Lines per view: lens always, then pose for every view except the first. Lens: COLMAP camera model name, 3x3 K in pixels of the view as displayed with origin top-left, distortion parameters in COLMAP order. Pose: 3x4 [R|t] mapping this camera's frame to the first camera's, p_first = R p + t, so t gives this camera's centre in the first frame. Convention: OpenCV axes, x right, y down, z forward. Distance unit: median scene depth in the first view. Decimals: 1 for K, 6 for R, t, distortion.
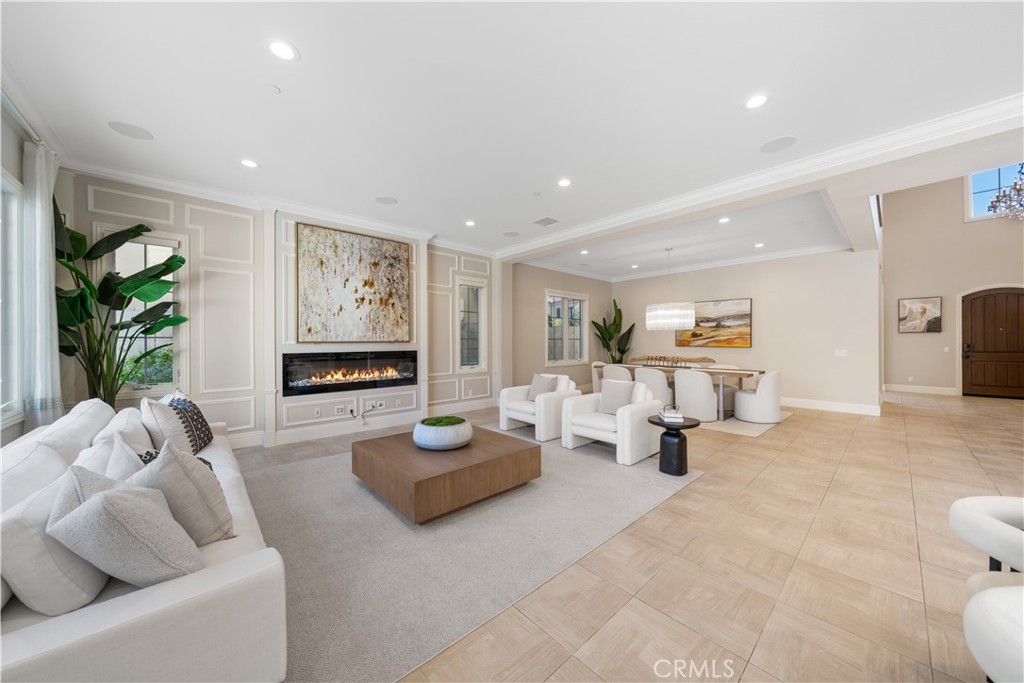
lens RADIAL K [[349.0, 0, 510.9], [0, 349.0, 341.1], [0, 0, 1]] dist [-0.007576, 0.000022]
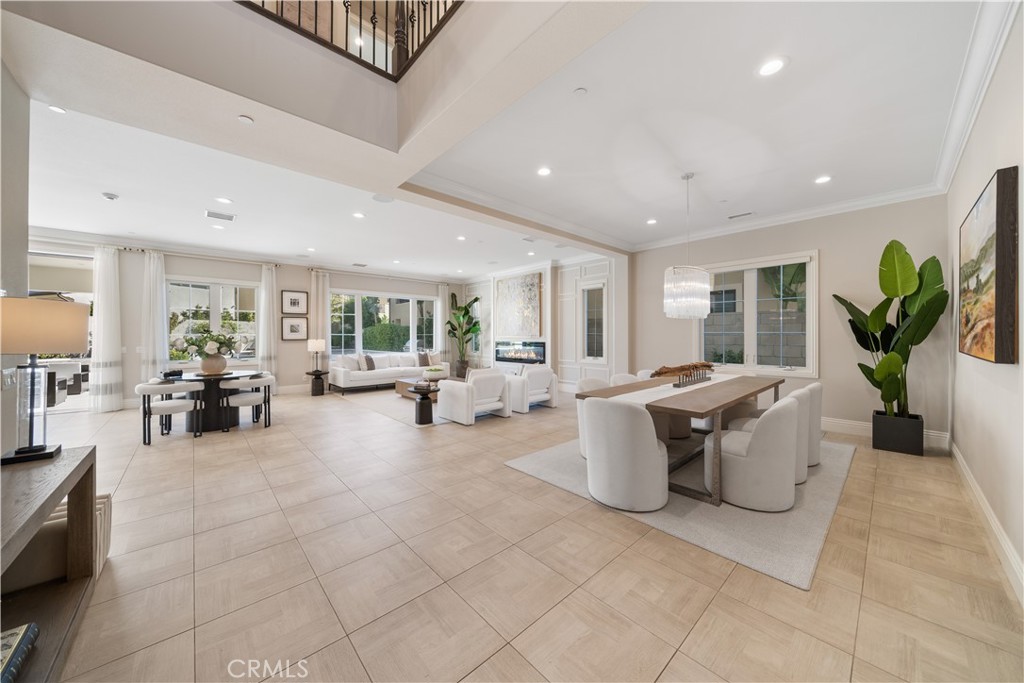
lens RADIAL K [[349.0, 0, 508.7], [0, 349.0, 335.8], [0, 0, 1]] dist [-0.007576, 0.000022]
pose [[-0.000094, 0.002985, -0.999996, 1.371836], [0.002993, 0.999991, 0.002985, -0.005151], [0.999996, -0.002992, -0.000103, 0.947006]]
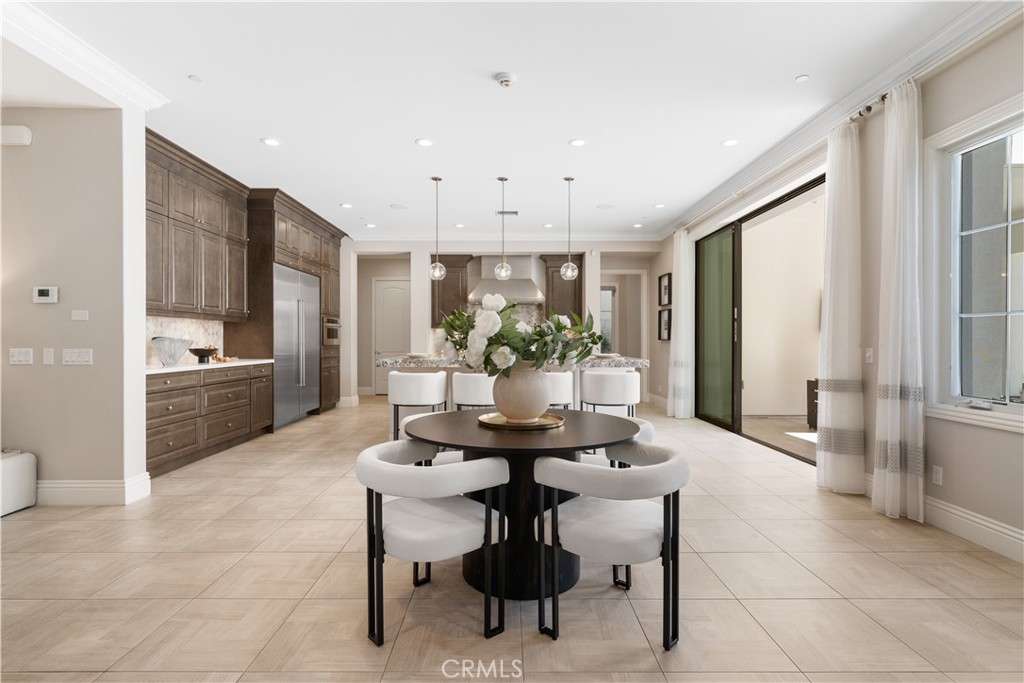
lens RADIAL K [[497.0, 0, 510.3], [0, 497.0, 342.0], [0, 0, 1]] dist [0.003895, 0.000388]
pose [[-0.744950, 0.001085, 0.667119, 0.027674], [0.002248, 0.999997, 0.000884, 0.022797], [-0.667116, 0.002159, -0.744950, 0.482011]]
